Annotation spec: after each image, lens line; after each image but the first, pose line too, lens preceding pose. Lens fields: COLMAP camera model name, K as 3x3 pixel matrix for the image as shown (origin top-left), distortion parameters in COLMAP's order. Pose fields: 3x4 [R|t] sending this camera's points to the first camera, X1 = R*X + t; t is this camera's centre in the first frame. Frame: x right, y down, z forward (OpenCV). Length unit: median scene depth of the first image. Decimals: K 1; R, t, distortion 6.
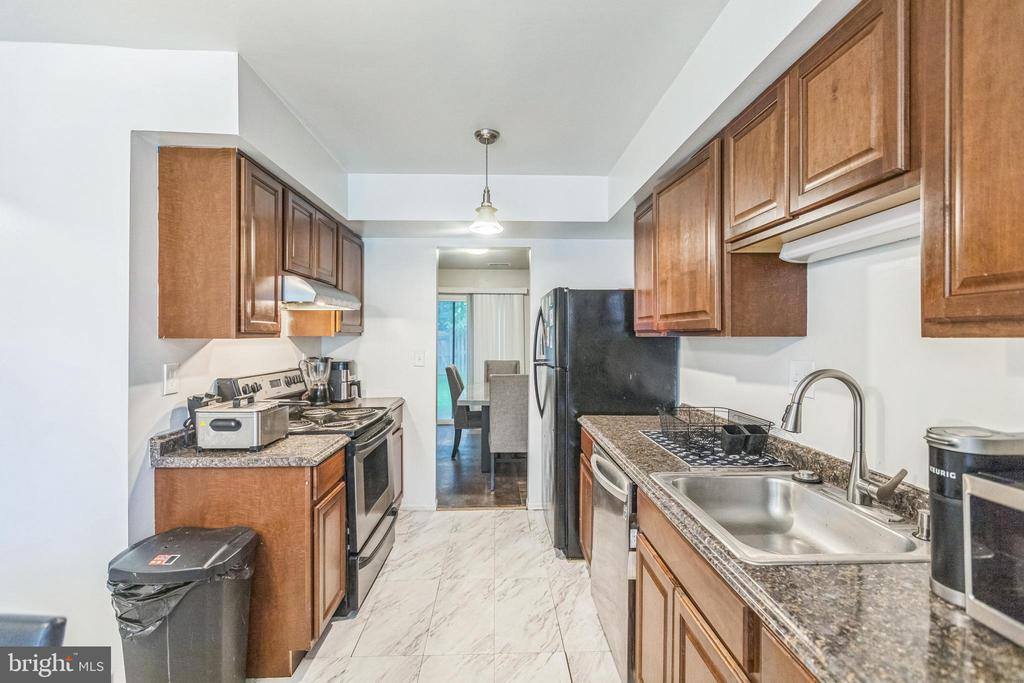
lens RADIAL K [[464.5, 0, 512.6], [0, 464.5, 338.0], [0, 0, 1]] dist [0.003661, -0.001726]
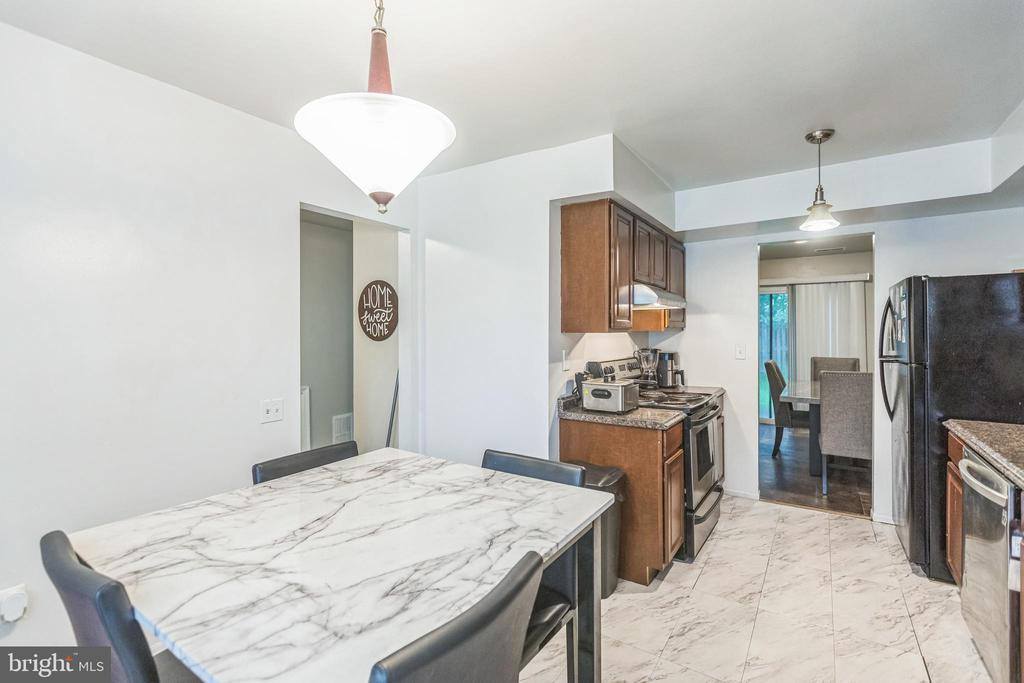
lens RADIAL K [[464.5, 0, 510.1], [0, 464.5, 330.5], [0, 0, 1]] dist [0.003661, -0.001726]
pose [[0.809554, -0.006056, -0.587015, -0.007598], [0.002750, 0.999975, -0.006524, 0.002080], [0.587040, 0.003667, 0.809550, -0.237401]]
